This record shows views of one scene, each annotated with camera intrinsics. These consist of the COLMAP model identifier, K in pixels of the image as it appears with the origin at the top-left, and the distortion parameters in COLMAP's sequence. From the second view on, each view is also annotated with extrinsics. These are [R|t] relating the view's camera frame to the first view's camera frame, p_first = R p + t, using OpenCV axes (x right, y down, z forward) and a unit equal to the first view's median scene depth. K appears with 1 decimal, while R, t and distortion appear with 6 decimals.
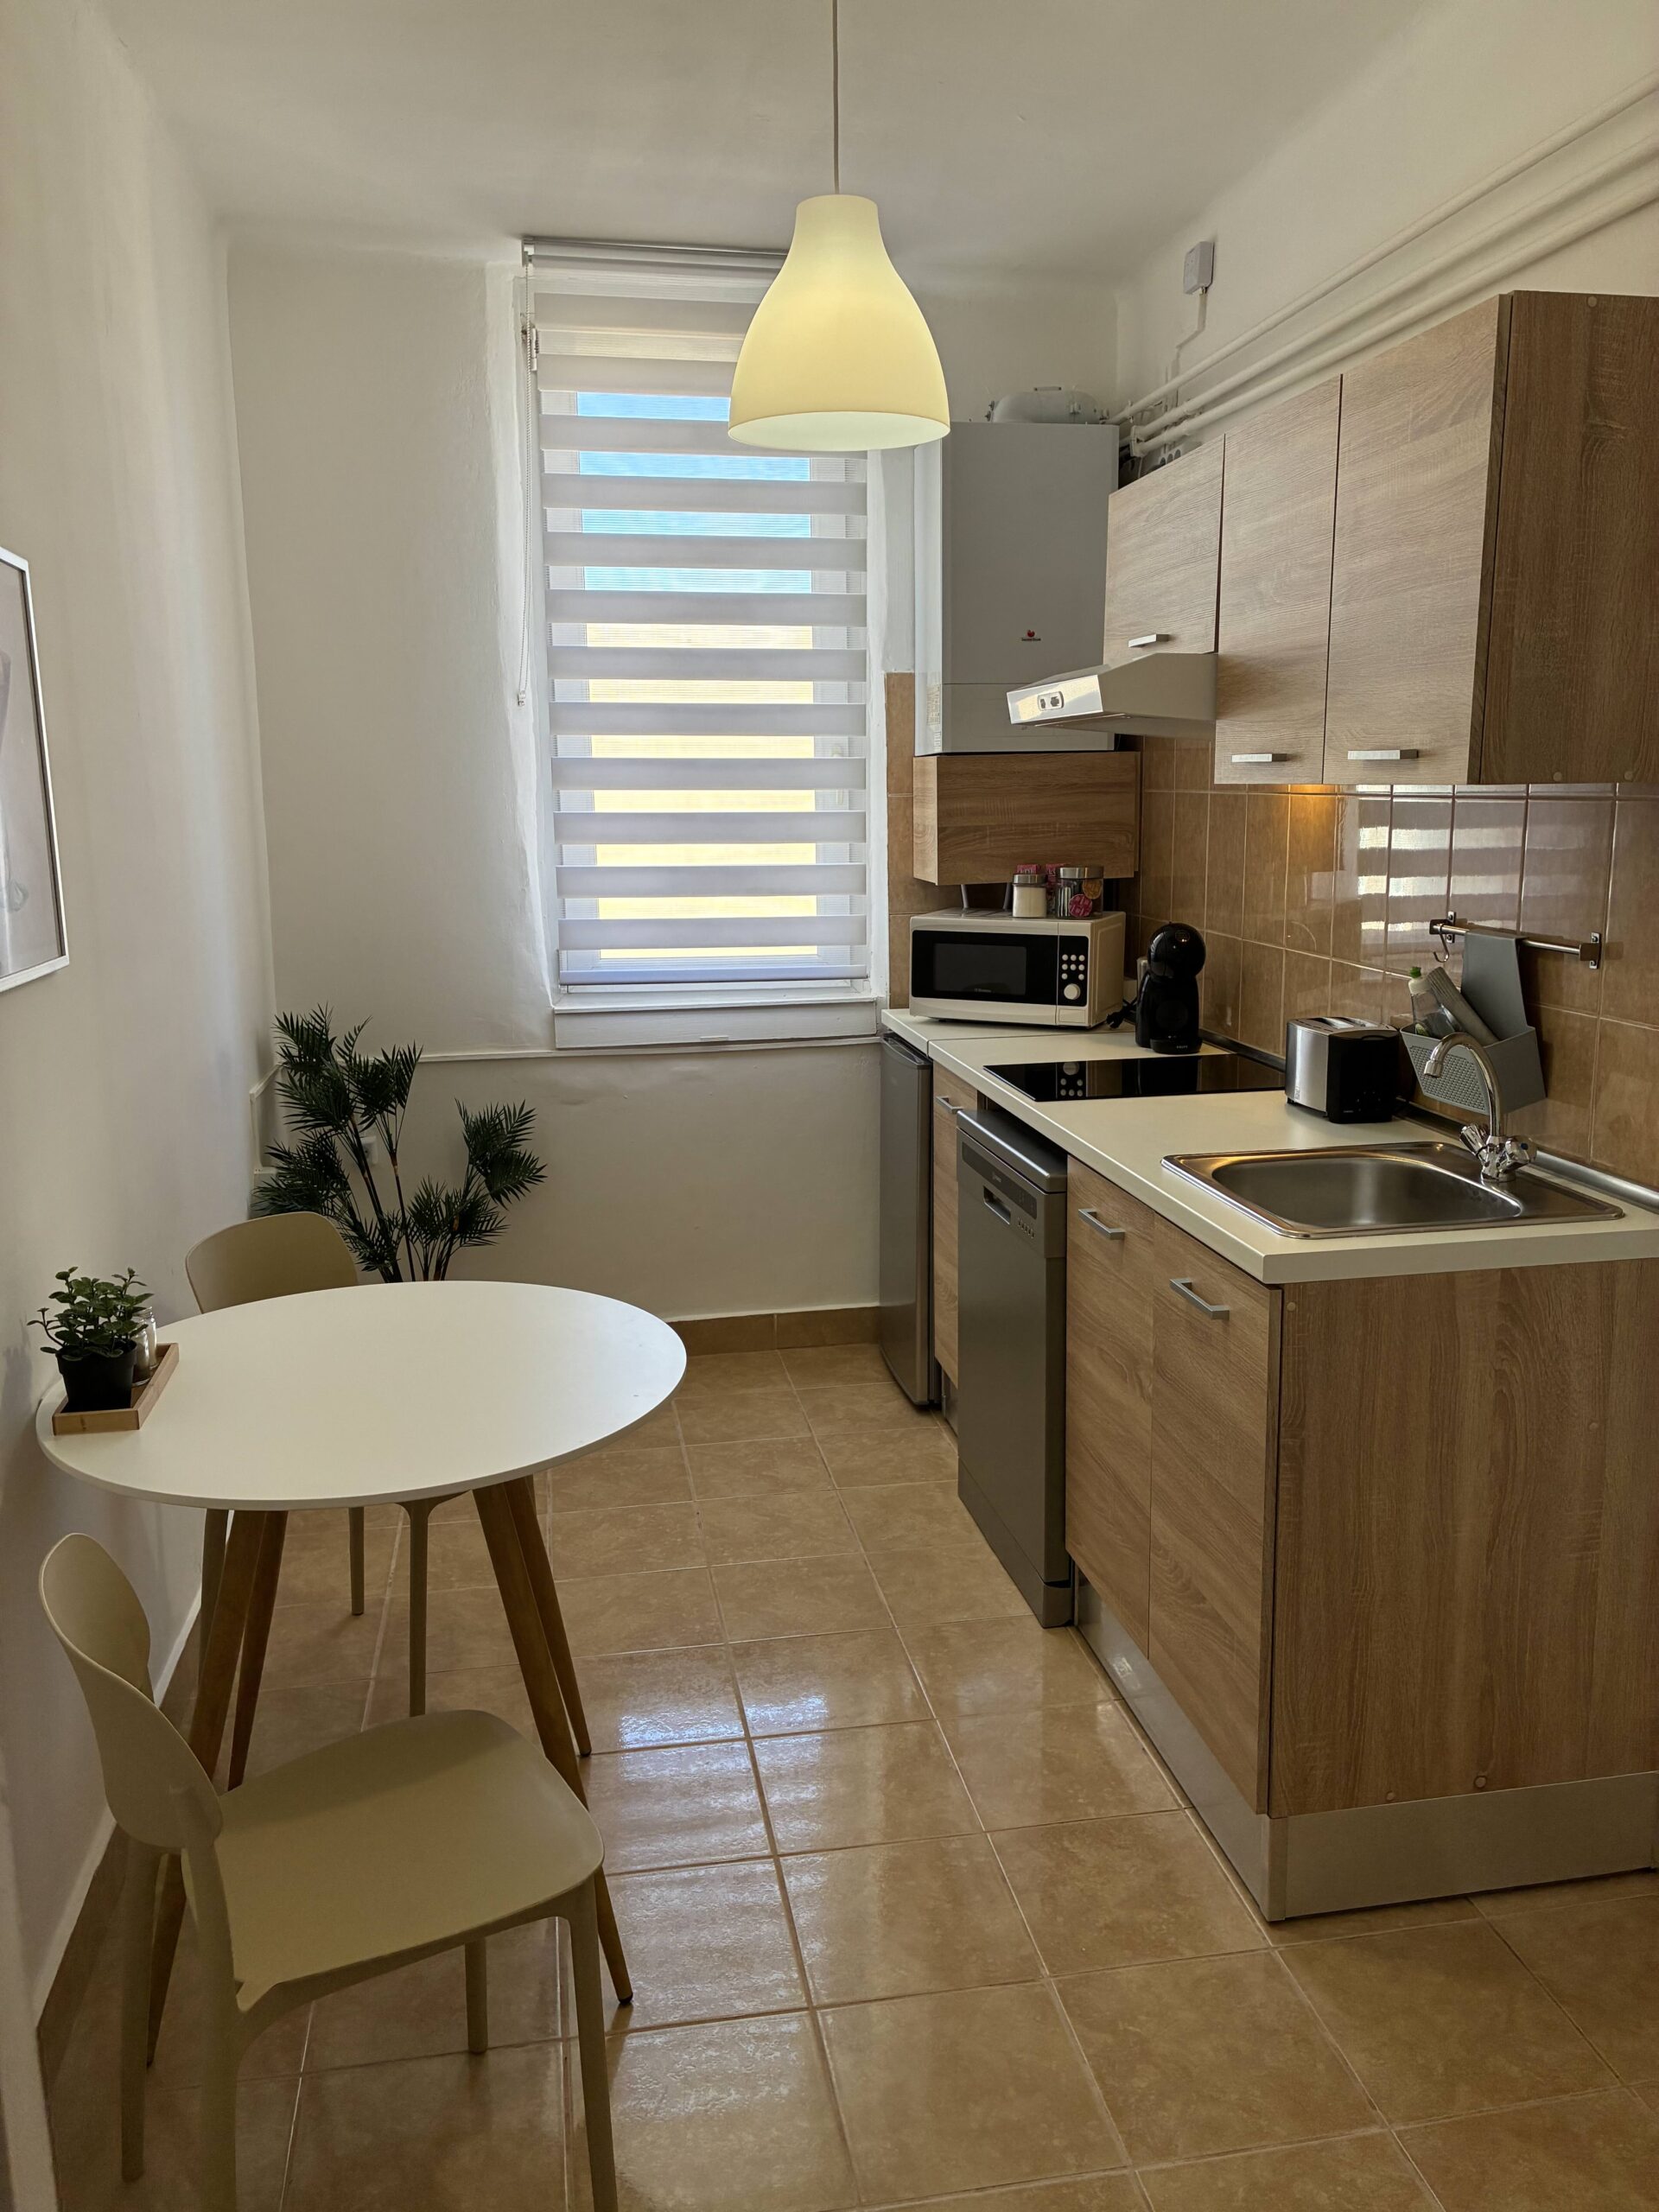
lens RADIAL K [[1660.7, 0, 829.5], [0, 1660.7, 1106.0], [0, 0, 1]] dist [0.012356, -0.002373]
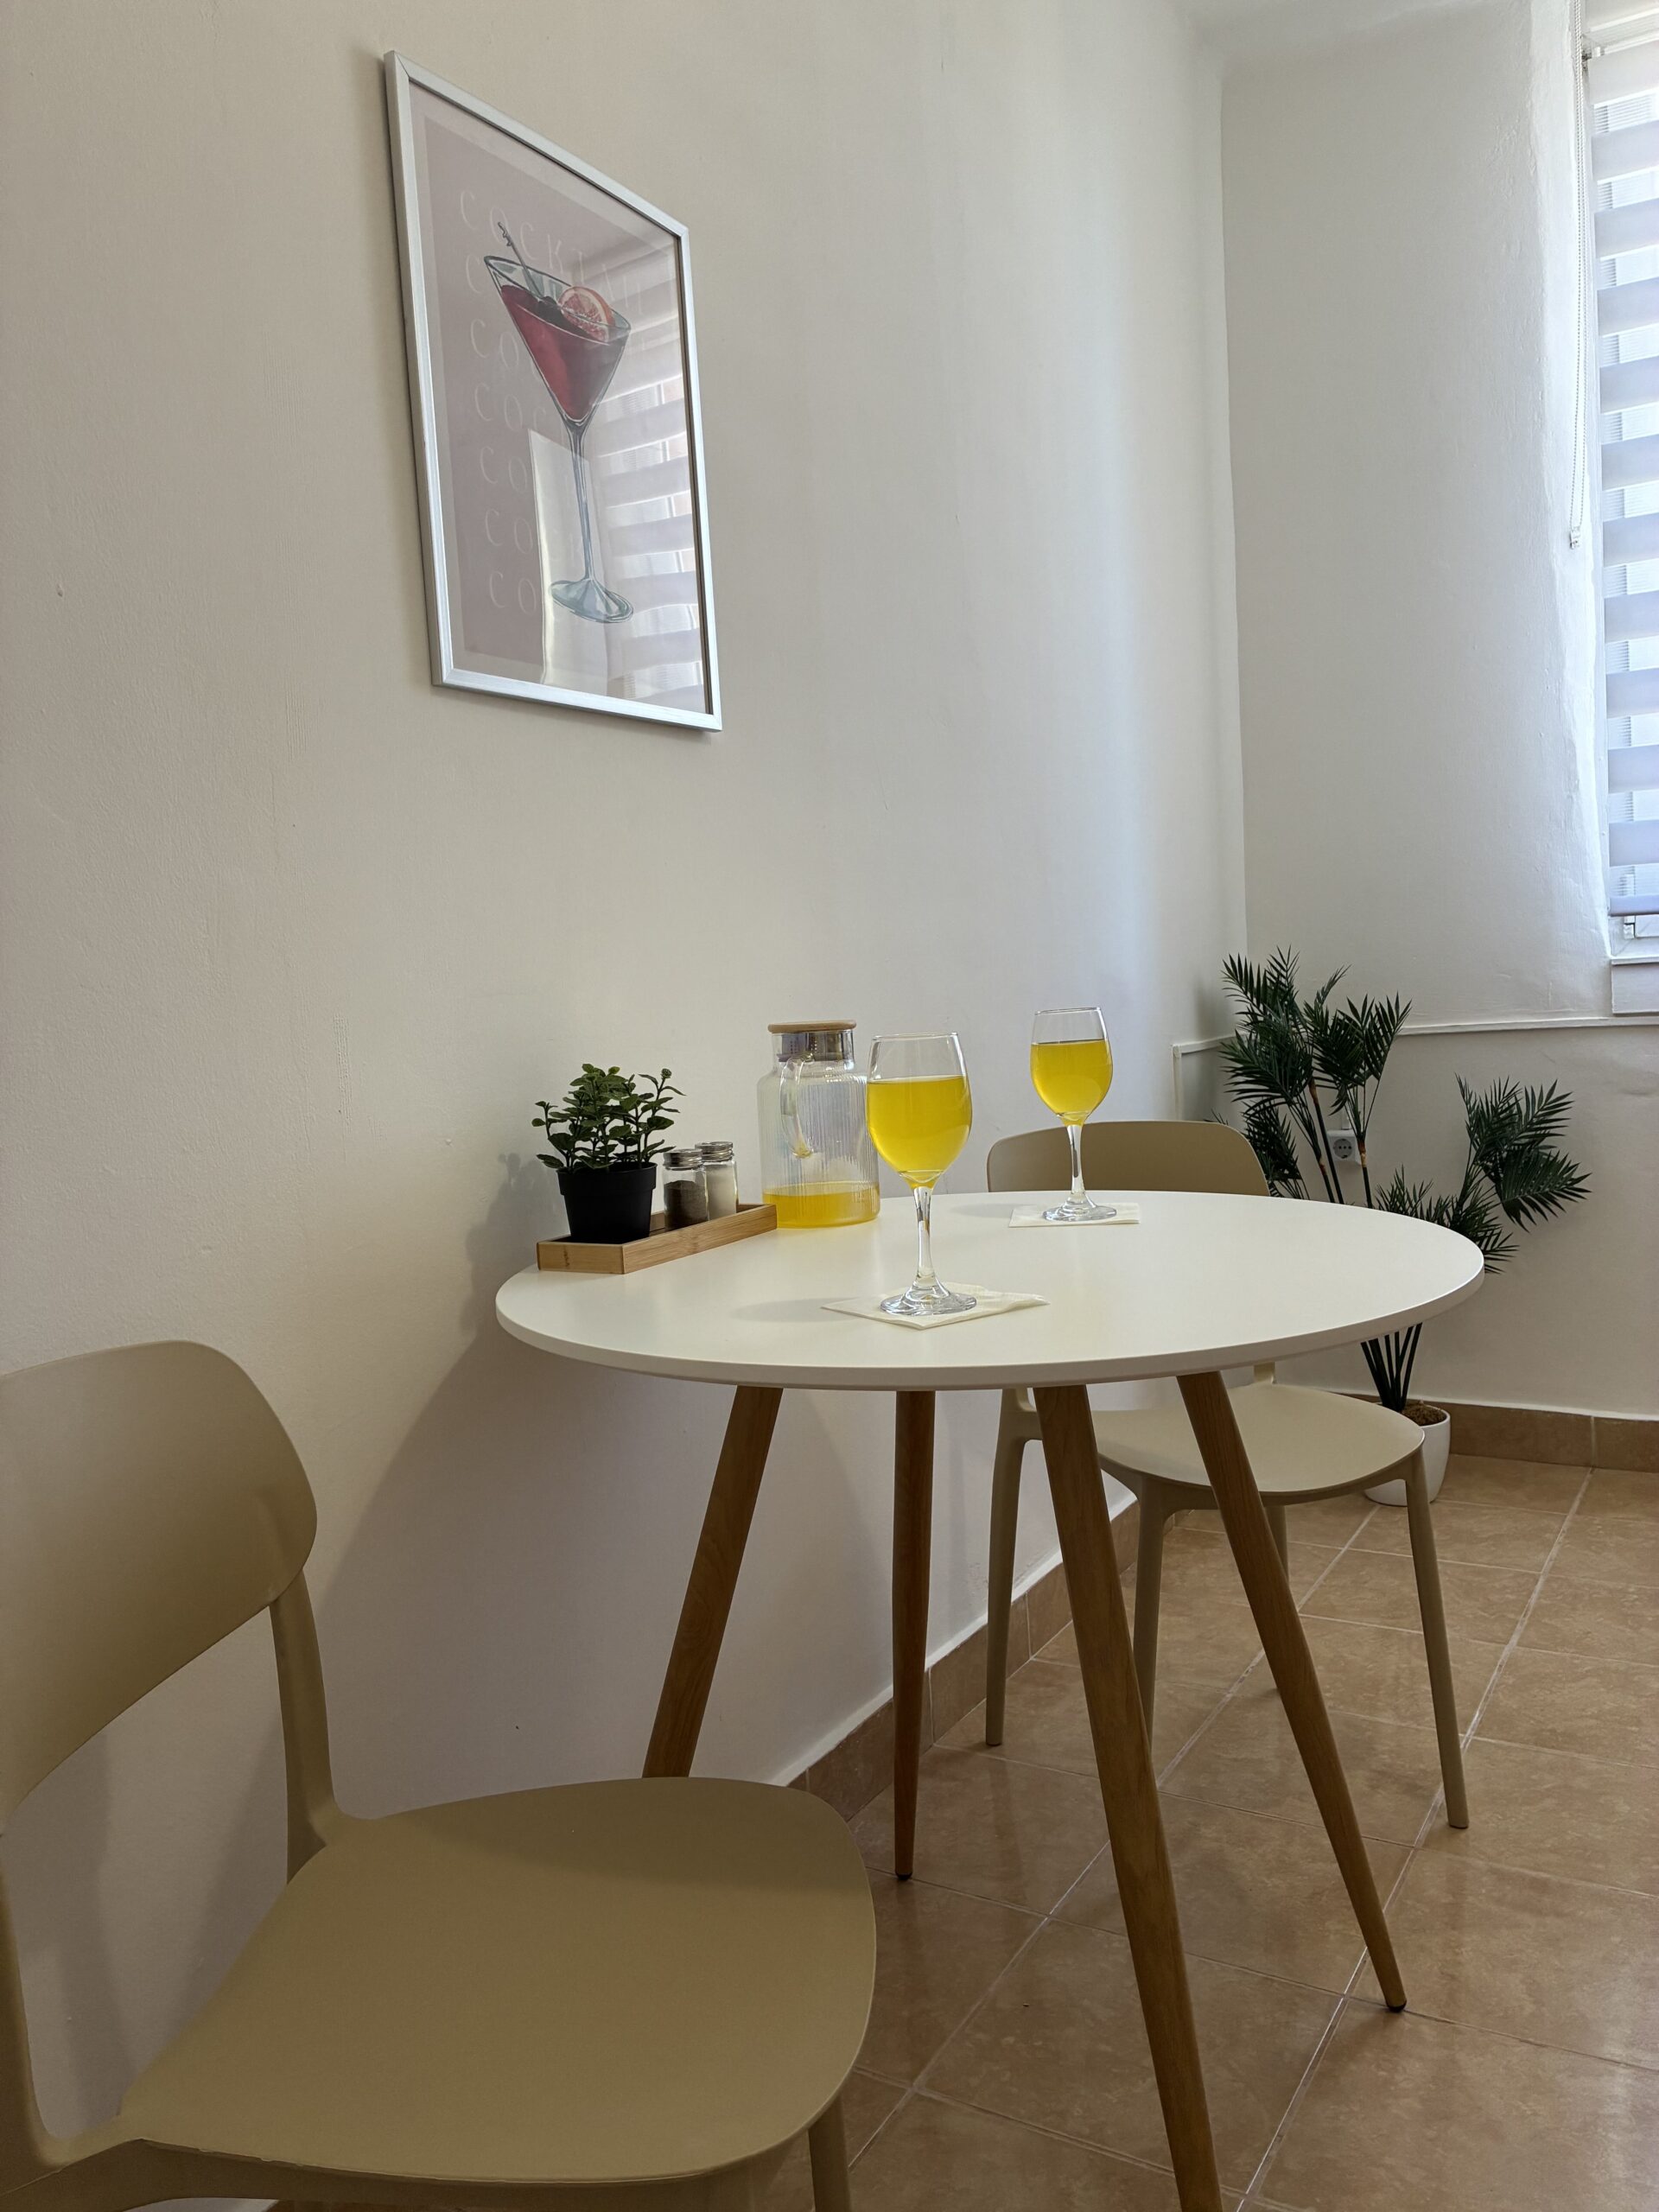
lens RADIAL K [[1660.7, 0, 829.5], [0, 1660.7, 1106.0], [0, 0, 1]] dist [0.012356, -0.002373]
pose [[0.750062, 0.015524, -0.661185, 0.062699], [-0.073550, 0.995481, -0.060063, 0.078527], [0.657265, 0.093681, 0.747815, 0.259213]]
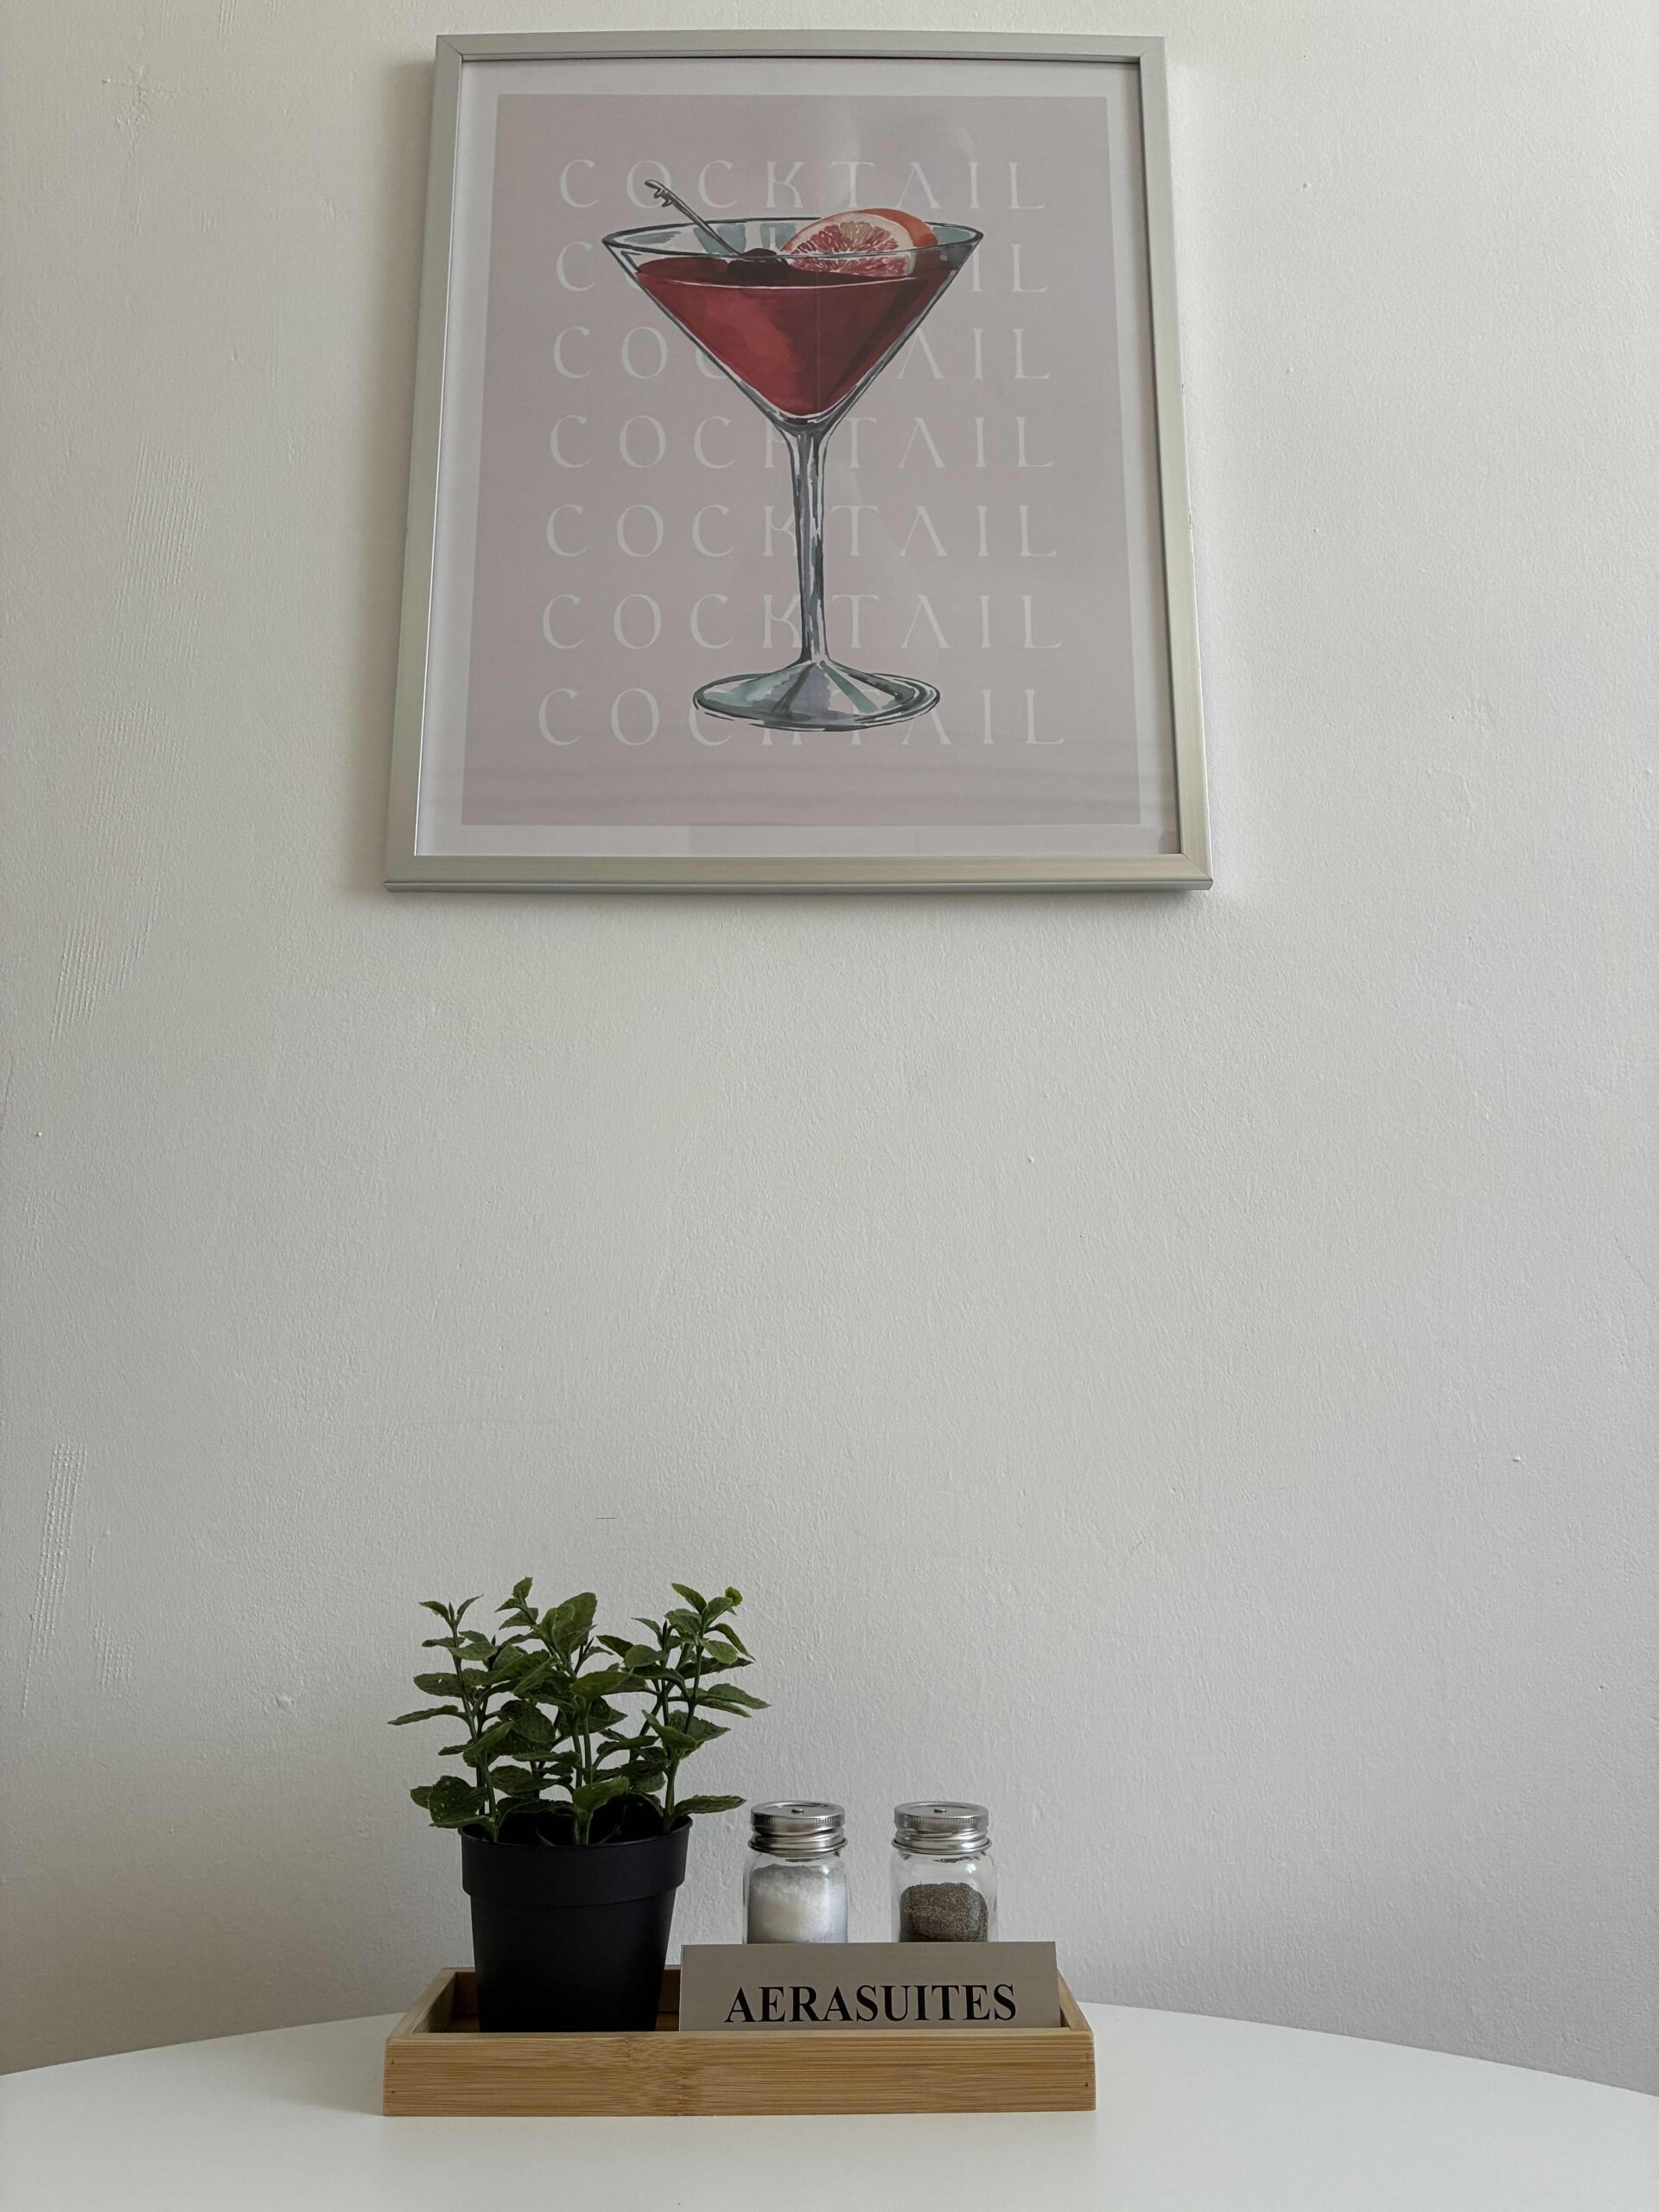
lens RADIAL K [[1660.7, 0, 829.5], [0, 1660.7, 1106.0], [0, 0, 1]] dist [0.012356, -0.002373]
pose [[-0.173425, -0.220261, -0.959901, -0.046996], [-0.180529, 0.965264, -0.188876, 0.031261], [0.968160, 0.140534, -0.207164, 0.551327]]
